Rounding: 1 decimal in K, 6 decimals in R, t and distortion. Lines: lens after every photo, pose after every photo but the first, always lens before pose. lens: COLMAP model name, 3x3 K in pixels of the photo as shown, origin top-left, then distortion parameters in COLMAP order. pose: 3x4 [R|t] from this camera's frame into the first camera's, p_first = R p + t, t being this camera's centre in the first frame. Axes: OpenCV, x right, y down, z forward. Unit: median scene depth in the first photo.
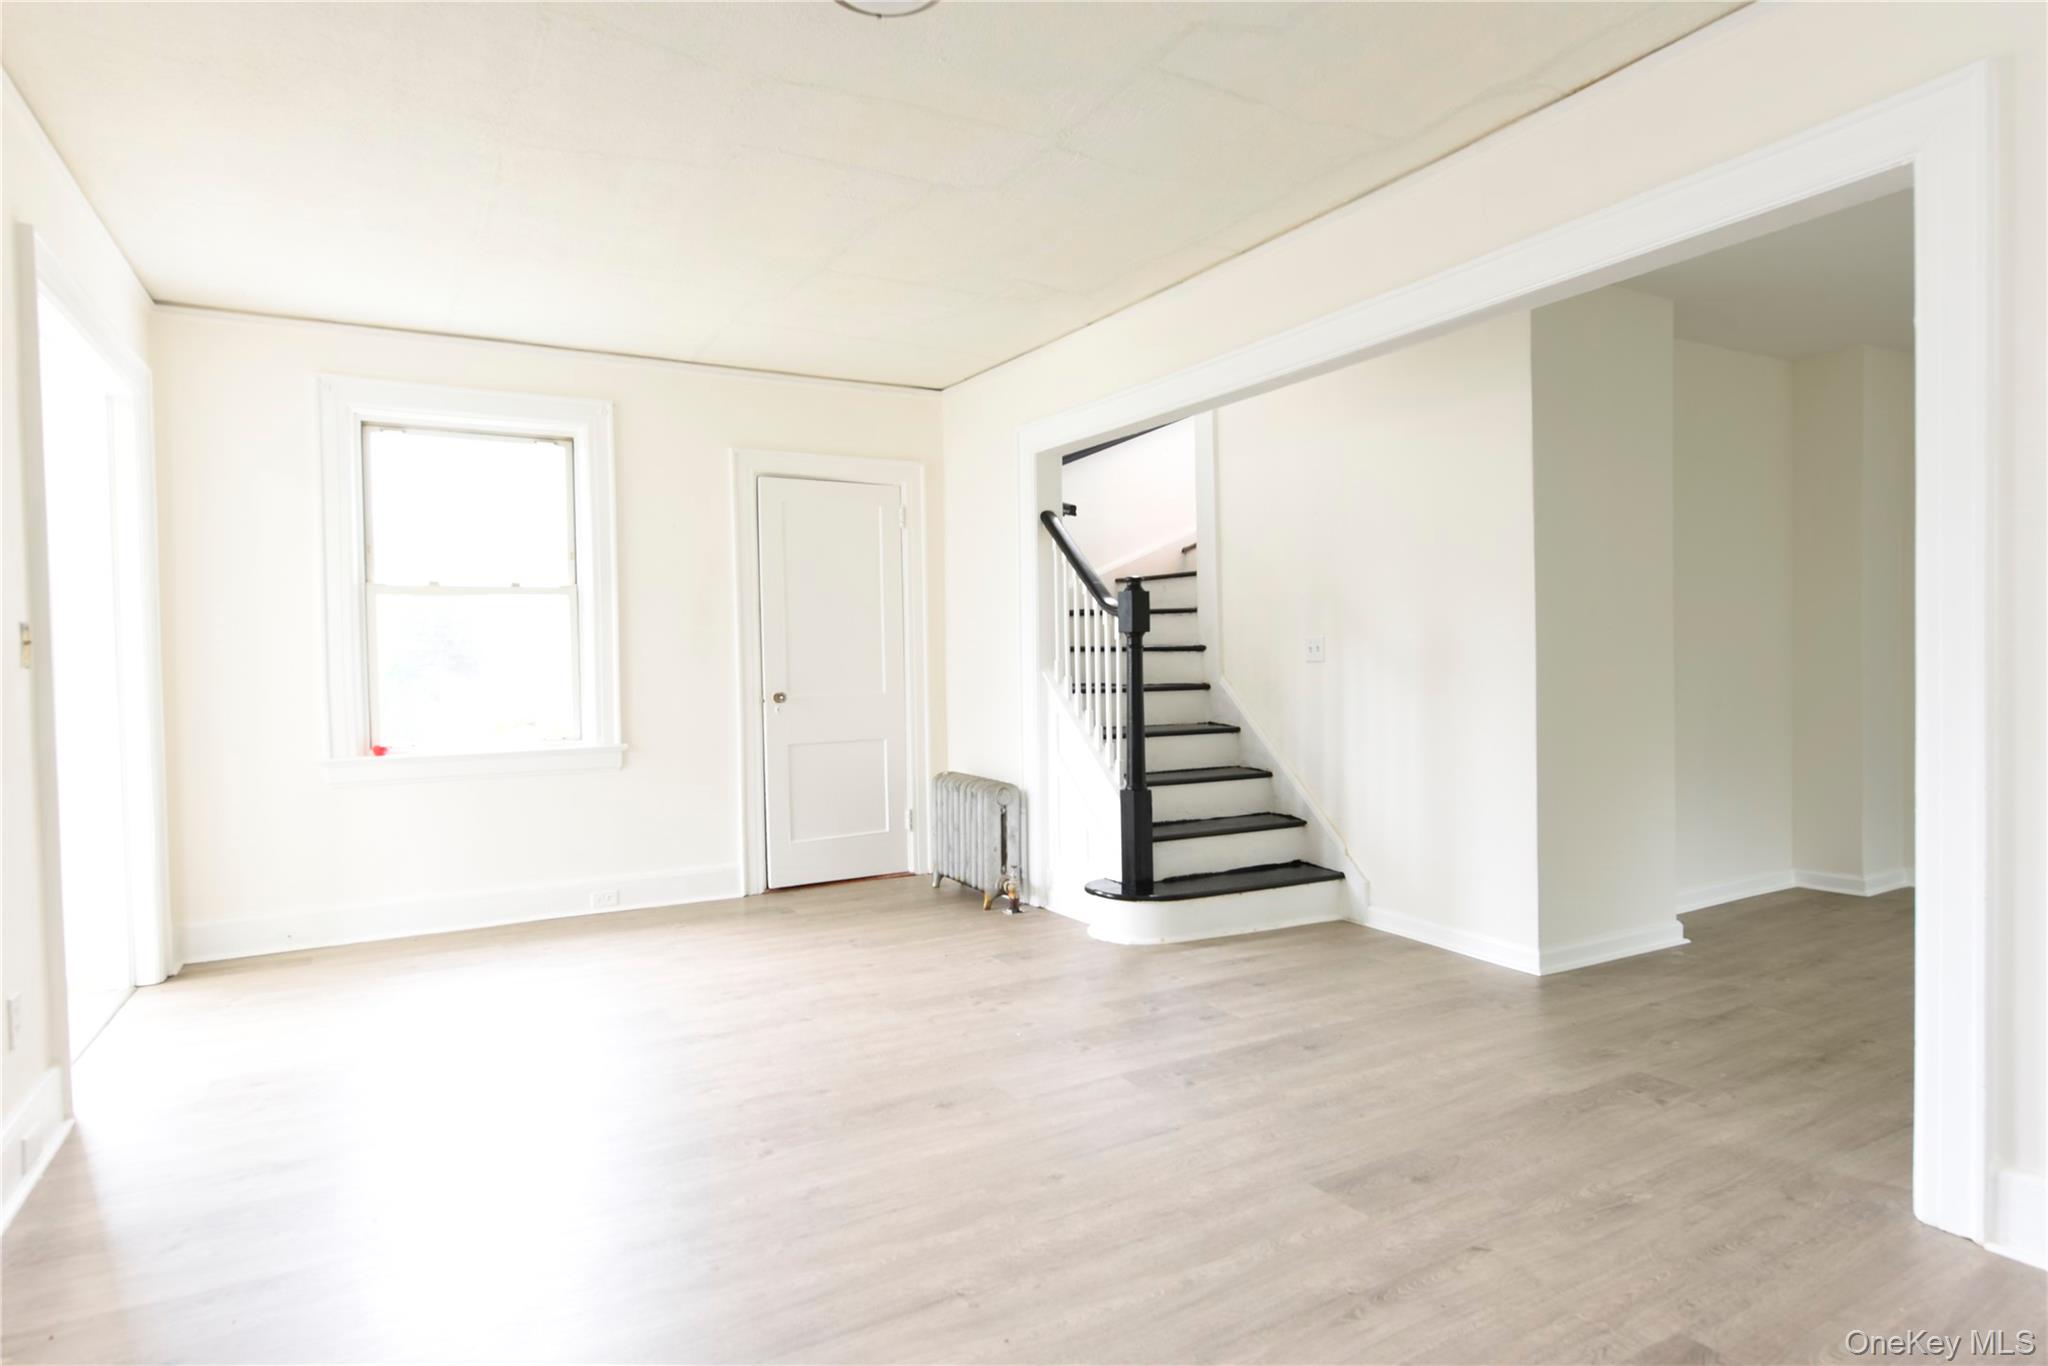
lens RADIAL K [[1102.6, 0, 1021.1], [0, 1102.6, 679.1], [0, 0, 1]] dist [-0.000731, 0.000172]
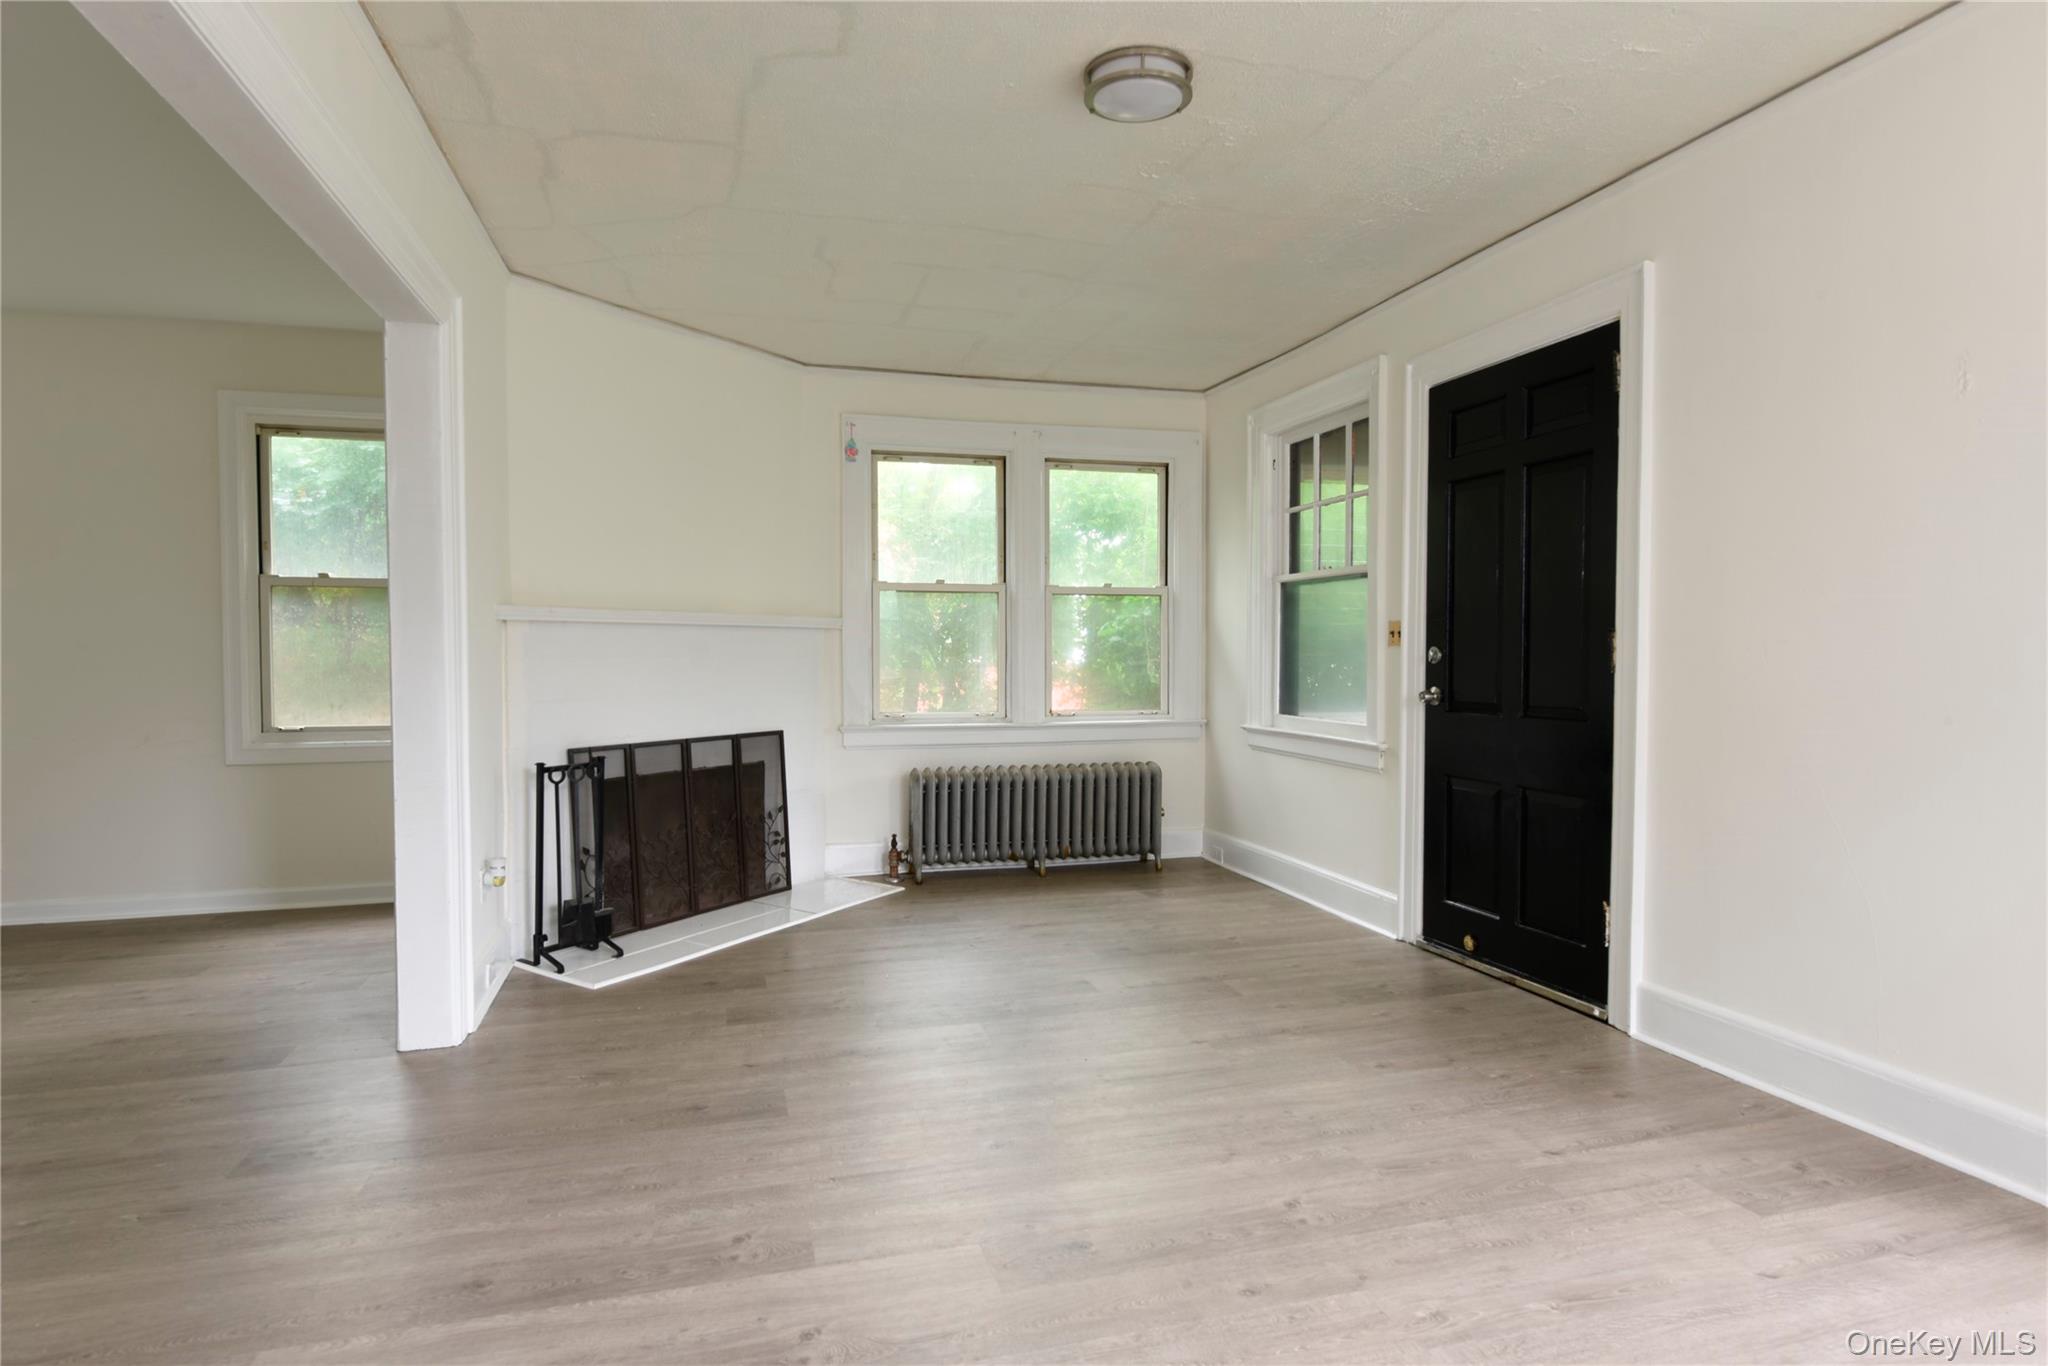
lens RADIAL K [[1102.6, 0, 1024.2], [0, 1102.6, 684.3], [0, 0, 1]] dist [-0.000731, 0.000172]
pose [[-0.969507, 0.013365, 0.244700, -0.226335], [0.025087, 0.998679, 0.044848, -0.030271], [-0.243777, 0.049619, -0.968561, 1.747862]]
